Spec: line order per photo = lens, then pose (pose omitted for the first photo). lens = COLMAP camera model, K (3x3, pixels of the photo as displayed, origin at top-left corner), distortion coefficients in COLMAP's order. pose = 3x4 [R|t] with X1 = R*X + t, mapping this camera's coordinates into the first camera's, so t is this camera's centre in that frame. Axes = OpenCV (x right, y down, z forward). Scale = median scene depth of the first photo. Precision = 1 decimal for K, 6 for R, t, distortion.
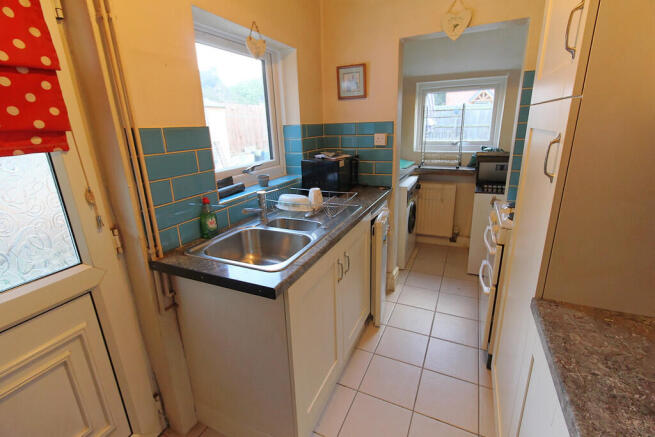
lens RADIAL K [[303.4, 0, 328.8], [0, 303.4, 217.1], [0, 0, 1]] dist [0.000276, 0.000009]
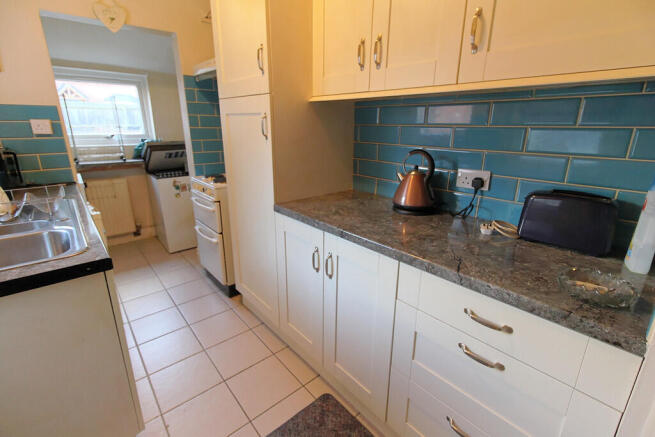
lens RADIAL K [[303.4, 0, 329.8], [0, 303.4, 216.9], [0, 0, 1]] dist [0.000276, 0.000009]
pose [[0.422715, -0.230497, 0.876461, -0.211734], [0.241473, 0.960800, 0.136215, 0.044859], [-0.873501, 0.154061, 0.461803, -0.029703]]
